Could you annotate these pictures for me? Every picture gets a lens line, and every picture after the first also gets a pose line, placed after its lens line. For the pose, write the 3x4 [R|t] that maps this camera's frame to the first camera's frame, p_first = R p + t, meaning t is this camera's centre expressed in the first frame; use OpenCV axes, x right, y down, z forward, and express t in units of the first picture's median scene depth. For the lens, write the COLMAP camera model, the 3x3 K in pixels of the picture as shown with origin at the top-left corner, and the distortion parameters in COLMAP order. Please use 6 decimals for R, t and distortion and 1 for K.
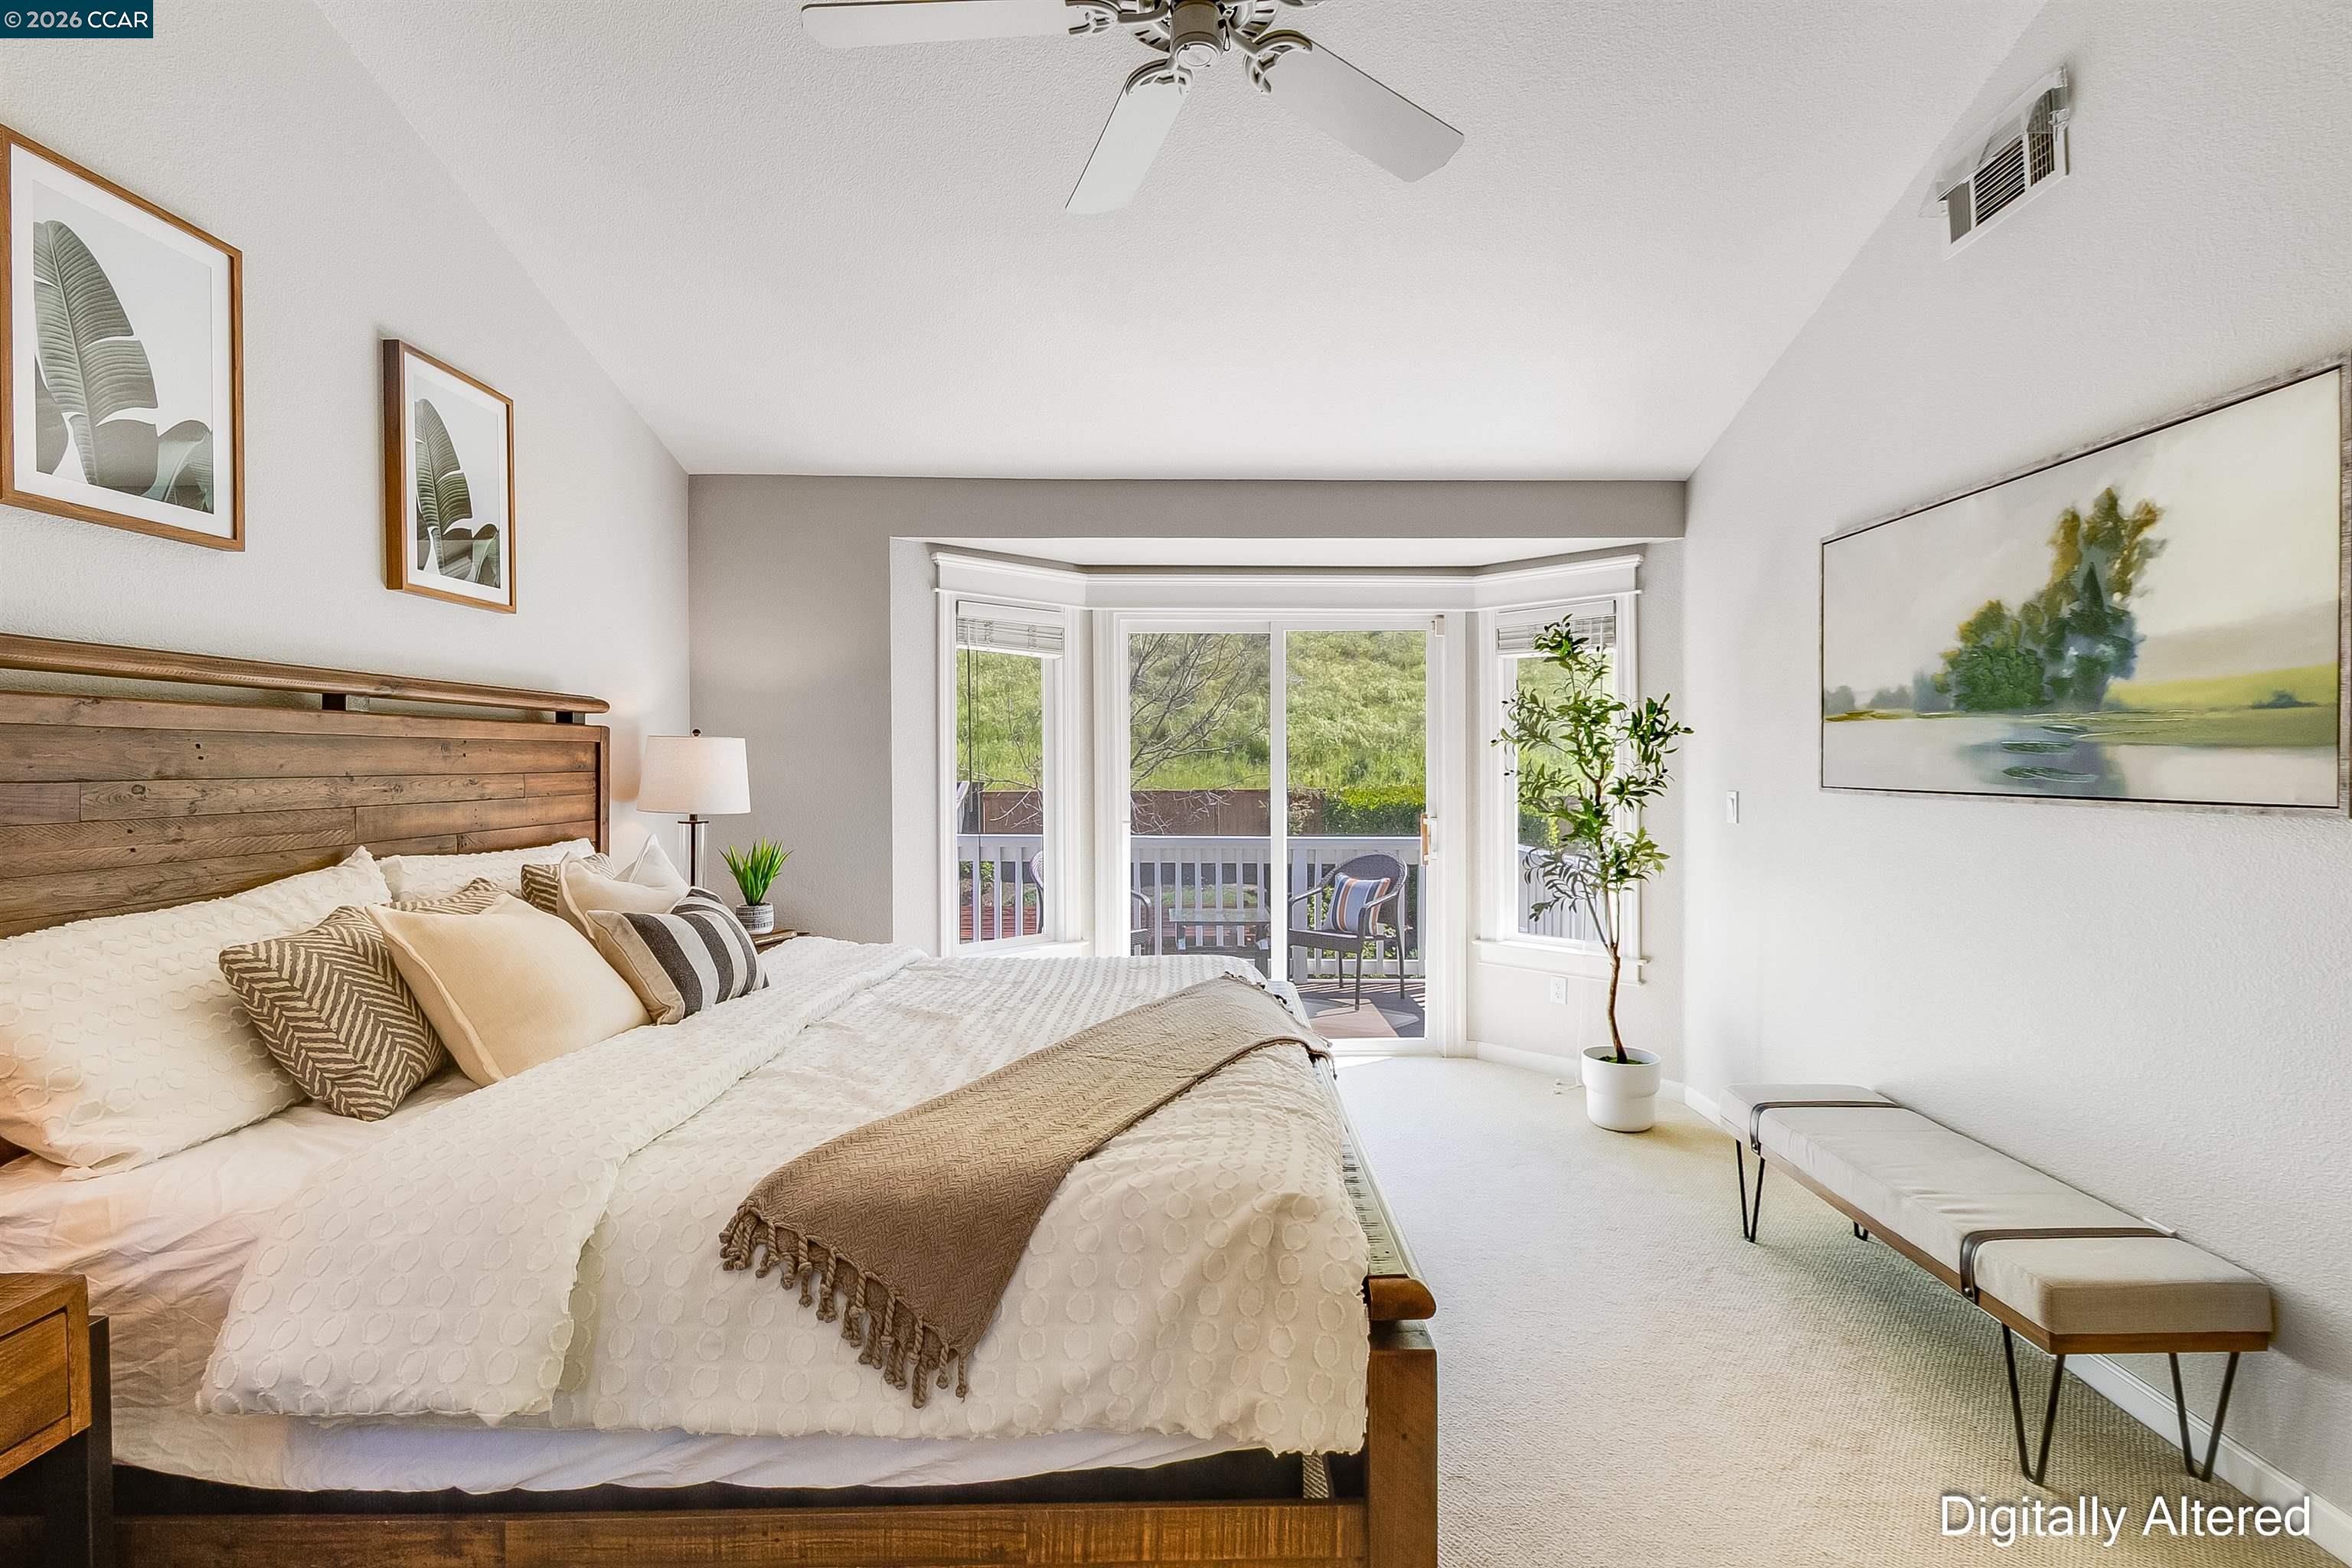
lens RADIAL K [[1103.0, 0, 1227.9], [0, 1103.0, 768.6], [0, 0, 1]] dist [-0.001198, -0.001292]
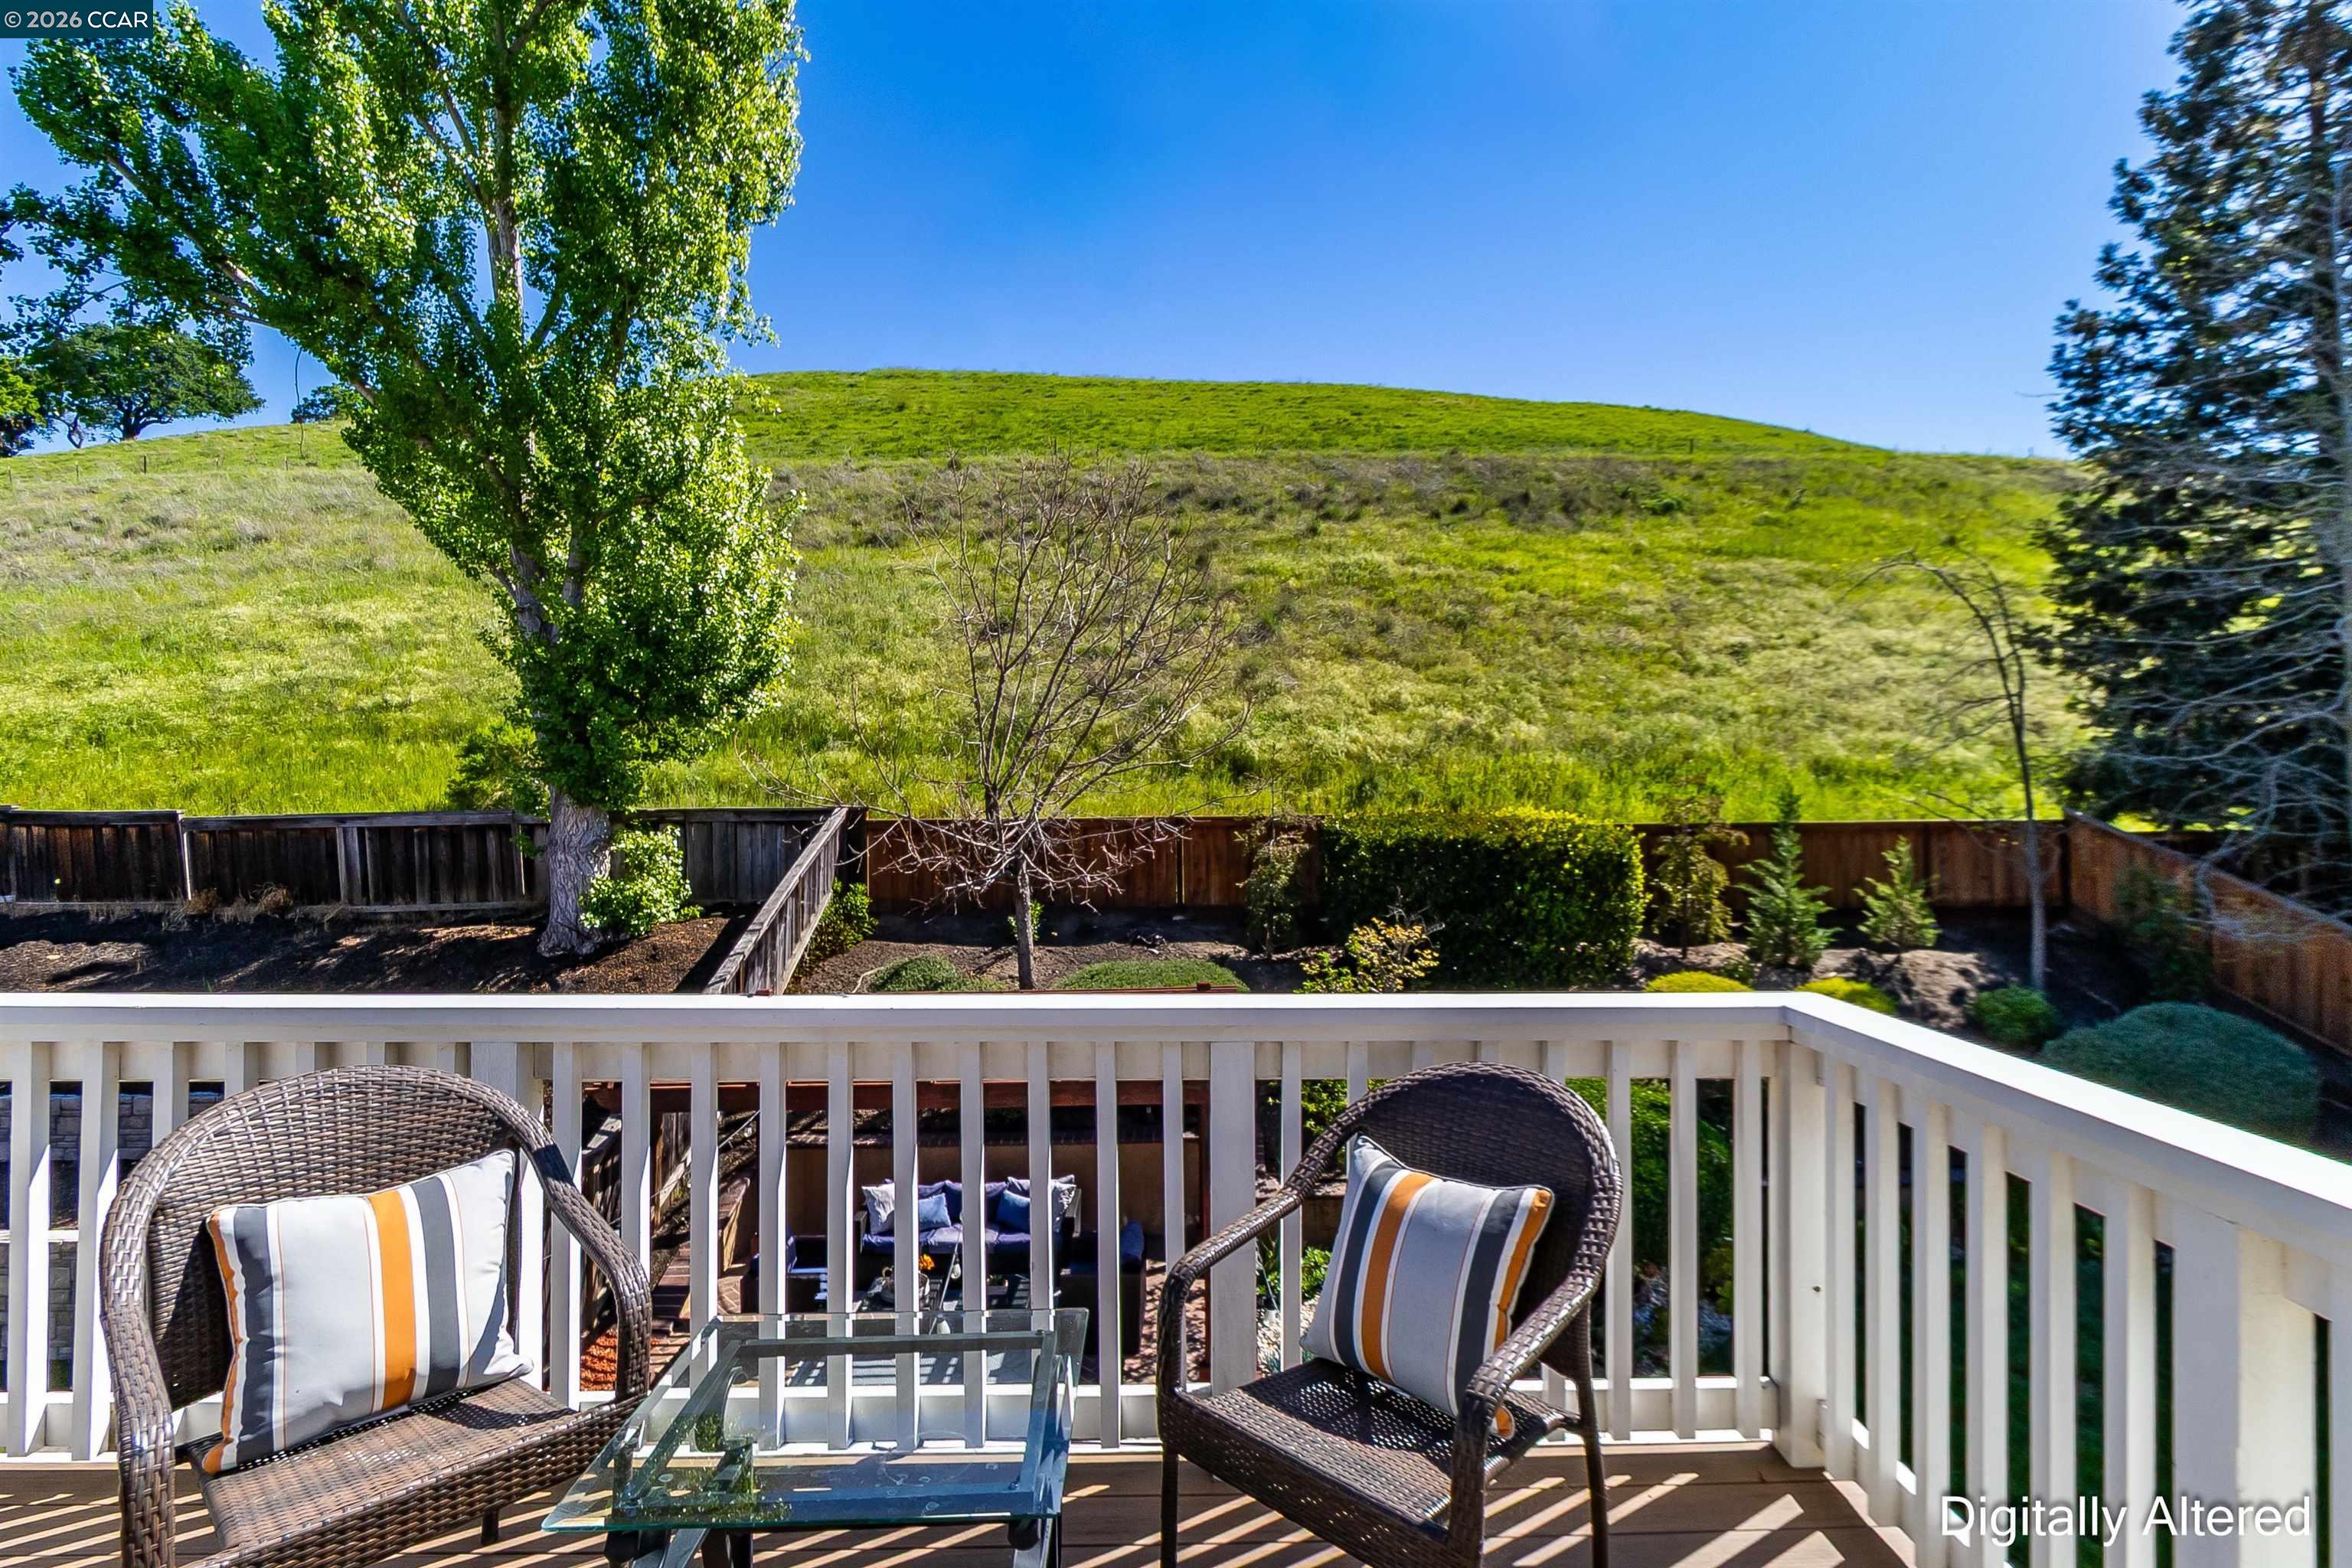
lens RADIAL K [[1103.0, 0, 1227.9], [0, 1103.0, 768.6], [0, 0, 1]] dist [-0.001198, -0.001292]
pose [[0.999999, -0.001256, -0.001142, 0.143710], [0.001234, 0.999815, -0.019179, 0.004766], [0.001165, 0.019178, 0.999815, 1.529554]]
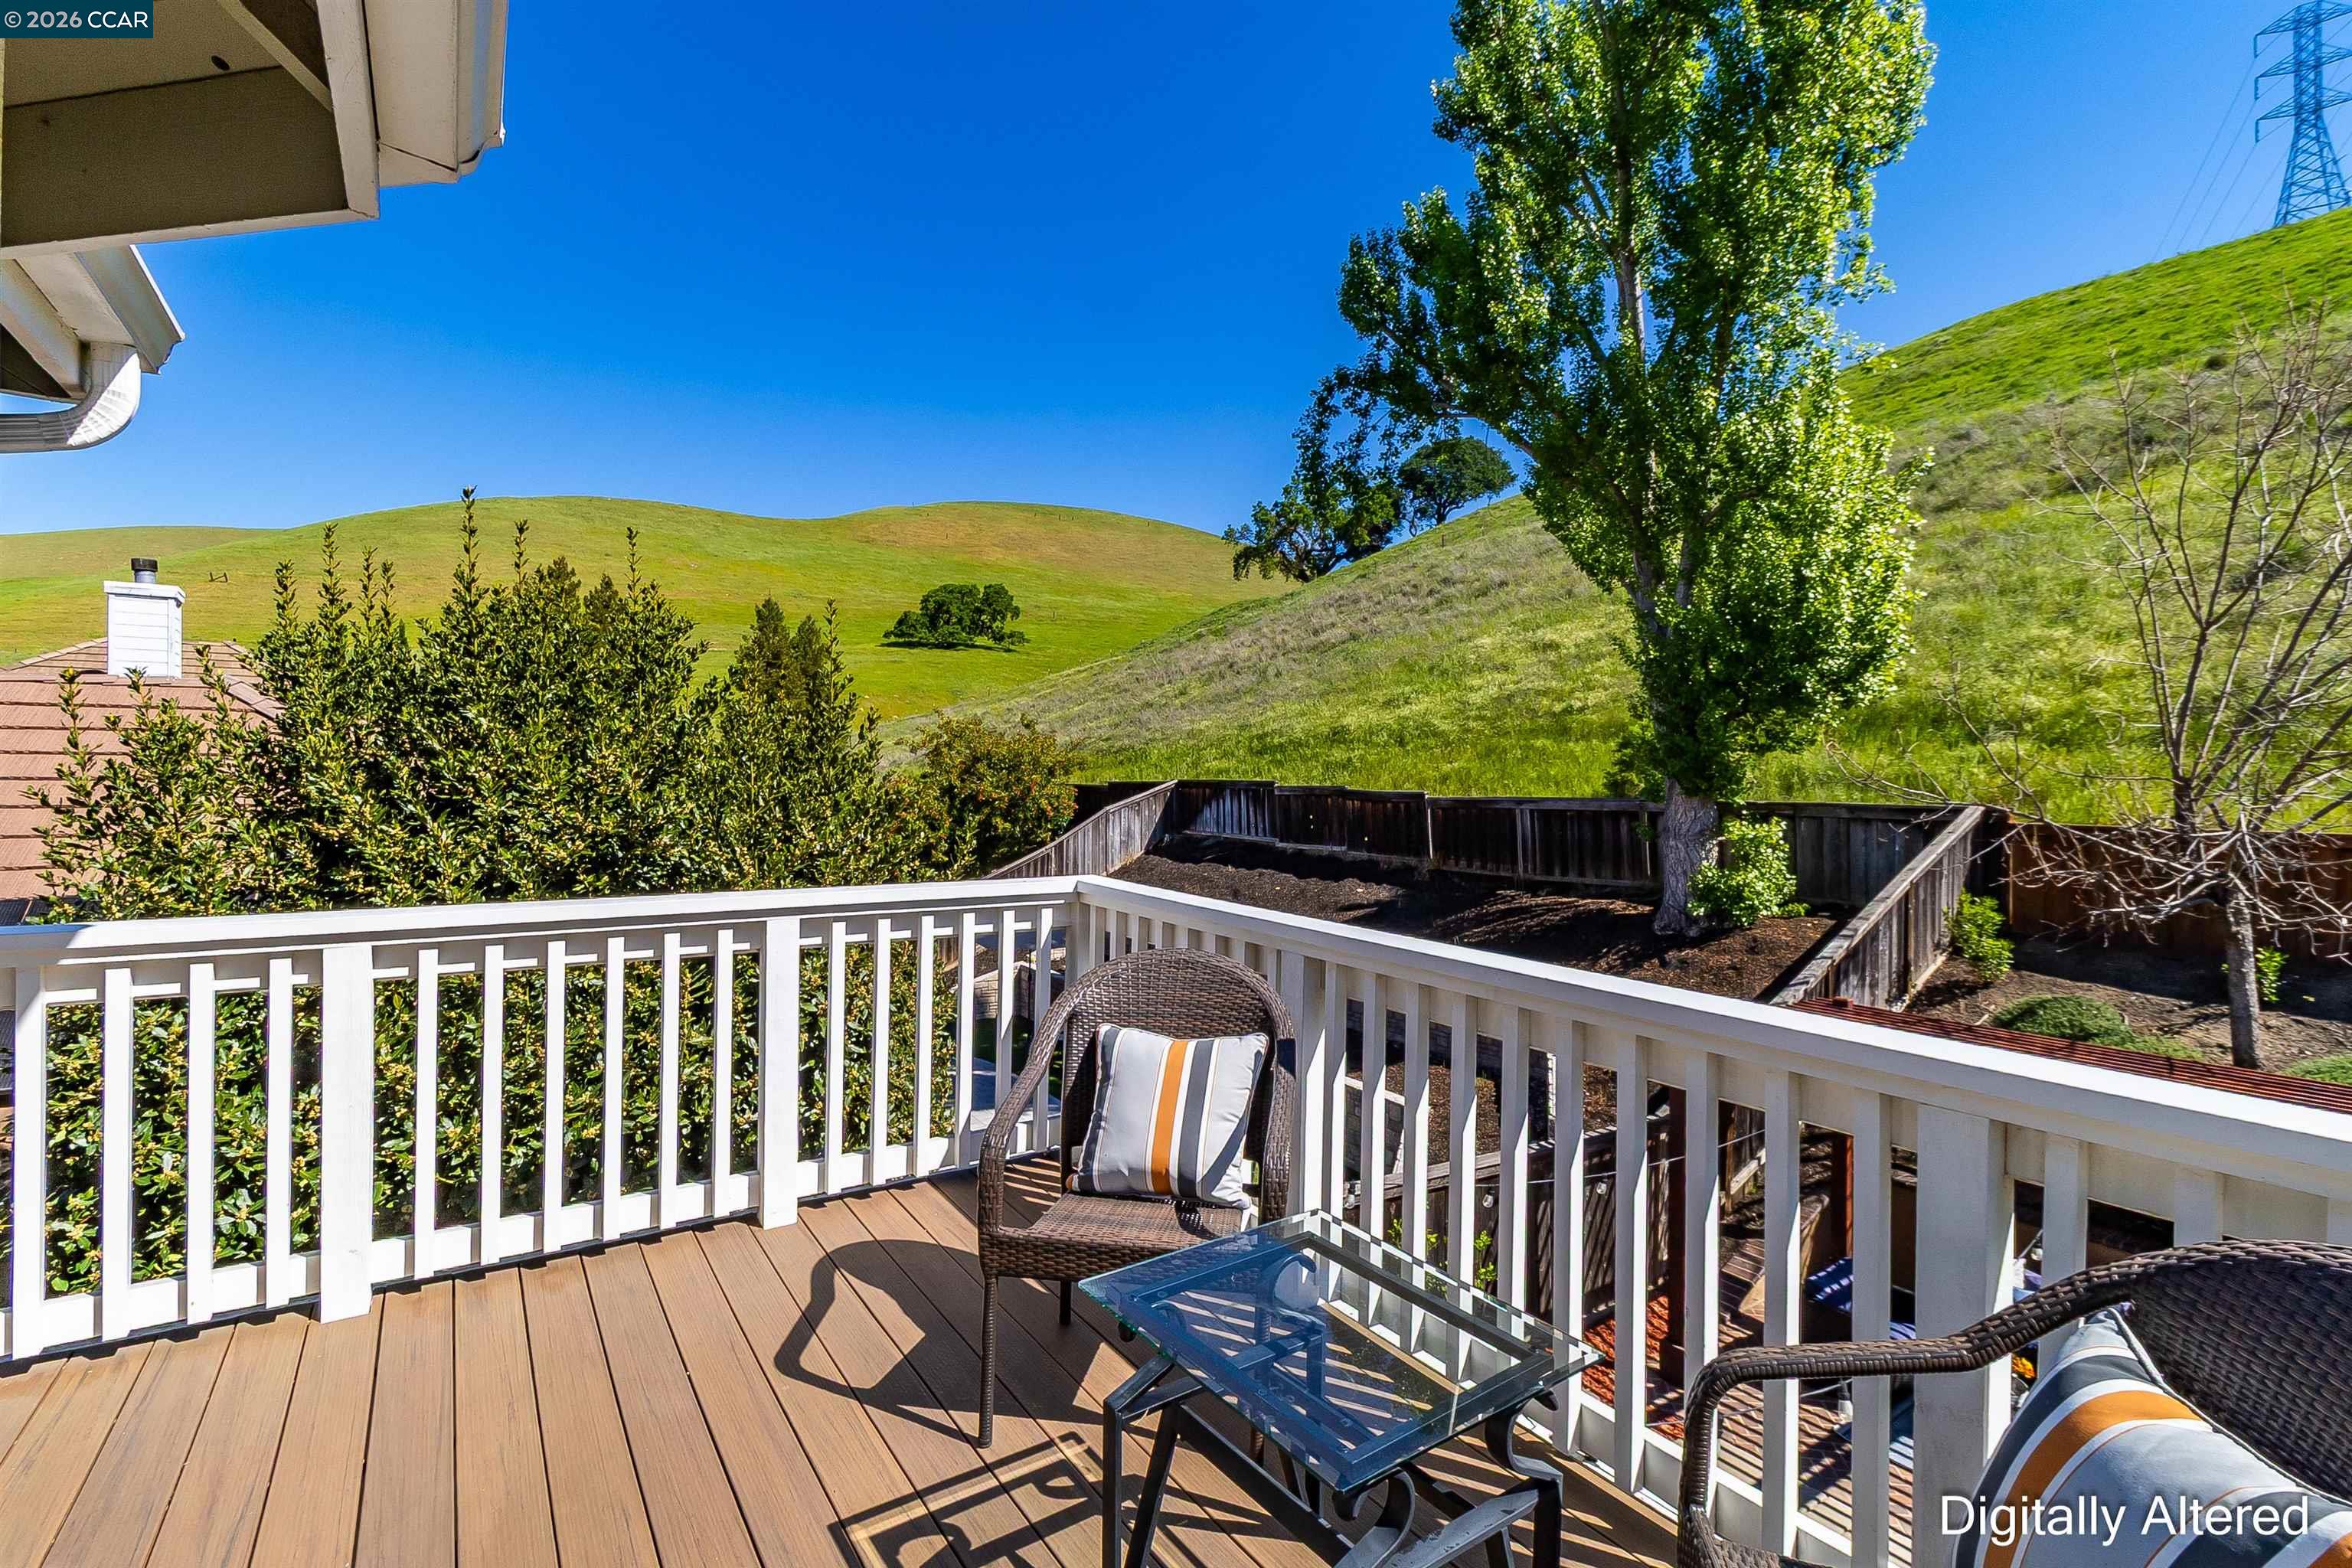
lens RADIAL K [[1107.1, 0, 1200.5], [0, 1107.1, 768.4], [0, 0, 1]] dist [-0.002304, -0.000186]
pose [[0.534814, 0.005009, -0.844955, 0.371302], [-0.020546, 0.999764, -0.007078, 0.024059], [0.844720, 0.021146, 0.534791, 1.687017]]
